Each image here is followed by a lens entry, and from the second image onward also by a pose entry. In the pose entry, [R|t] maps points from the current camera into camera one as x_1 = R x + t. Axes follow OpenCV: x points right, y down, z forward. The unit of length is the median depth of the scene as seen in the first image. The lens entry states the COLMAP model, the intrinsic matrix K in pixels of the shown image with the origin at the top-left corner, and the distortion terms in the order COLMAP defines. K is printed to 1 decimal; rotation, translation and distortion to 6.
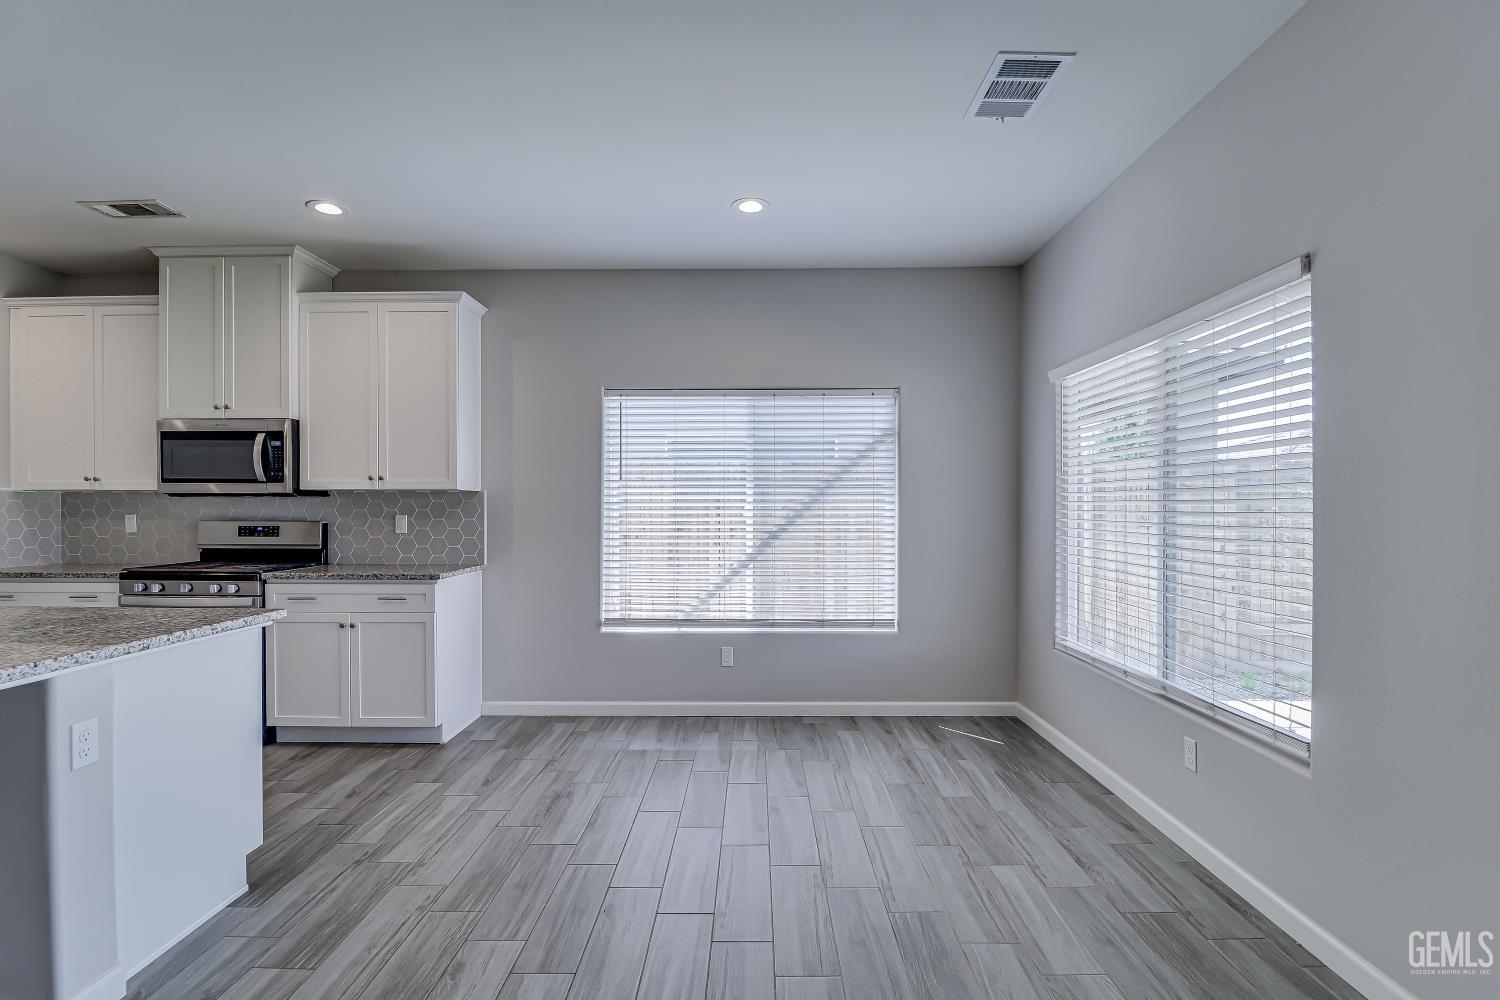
lens RADIAL K [[742.3, 0, 738.7], [0, 742.3, 514.5], [0, 0, 1]] dist [-0.010643, -0.013263]
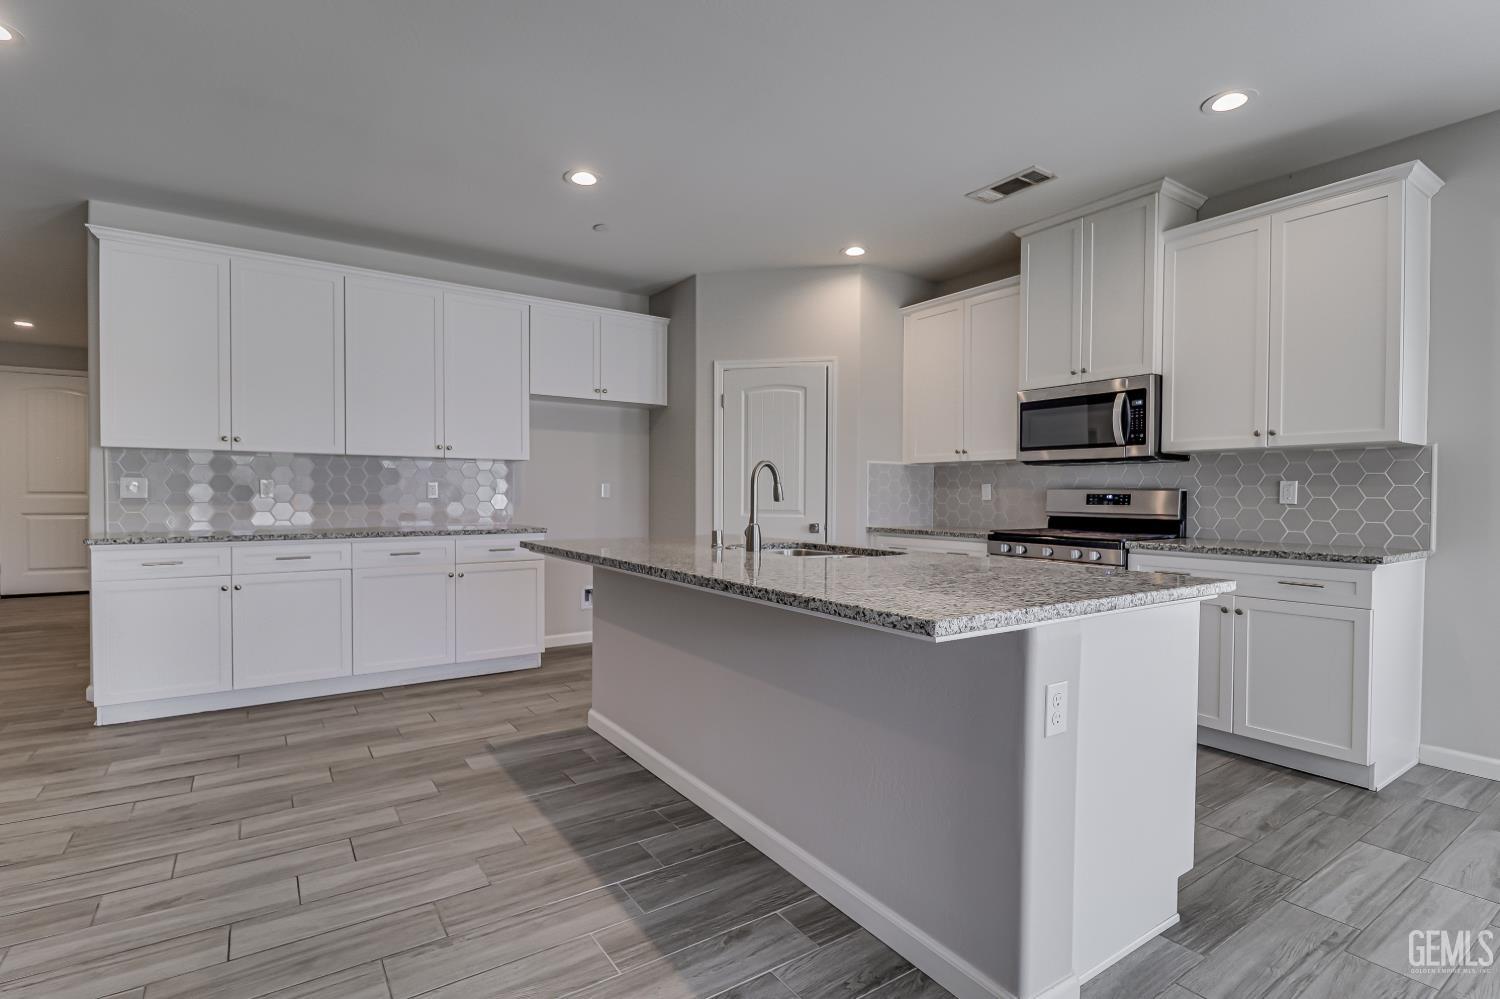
lens RADIAL K [[695.3, 0, 732.9], [0, 695.3, 508.2], [0, 0, 1]] dist [0.011708, -0.012543]
pose [[0.565139, 0.018598, -0.824786, -0.190670], [-0.013069, 0.999822, 0.013590, 0.030244], [0.824892, 0.003099, 0.565282, 0.090757]]
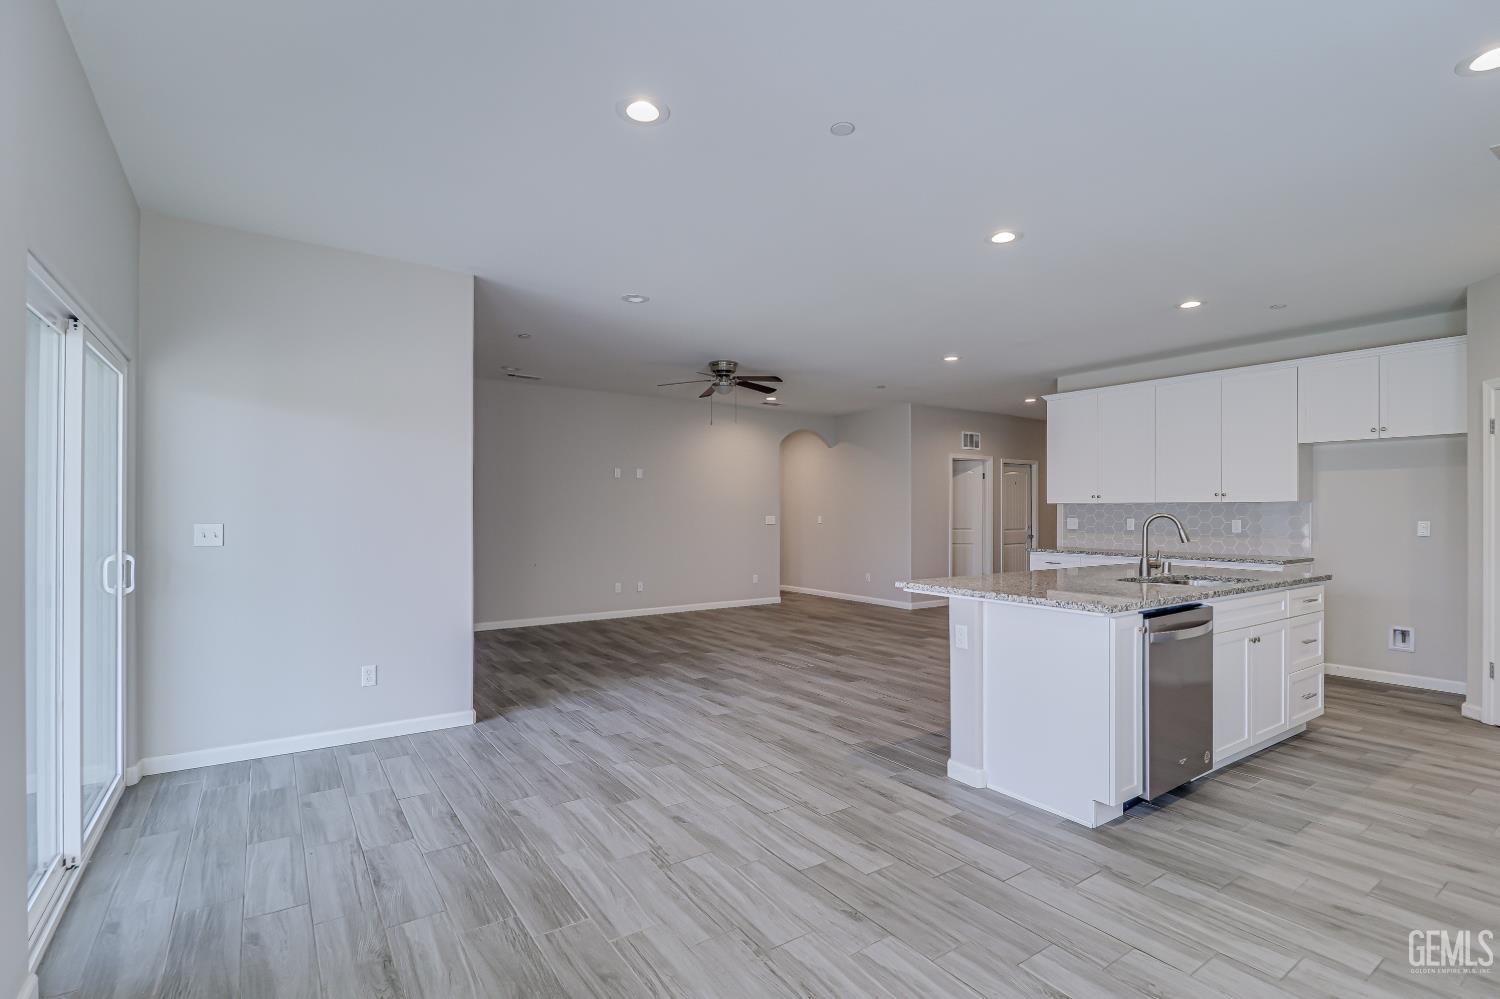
lens RADIAL K [[693.9, 0, 751.4], [0, 693.9, 507.4], [0, 0, 1]] dist [0.012229, -0.011015]
pose [[-0.816369, -0.005572, -0.577503, 0.279246], [-0.007484, 0.999972, 0.000931, -0.011816], [0.577482, 0.005082, -0.816388, 0.964421]]
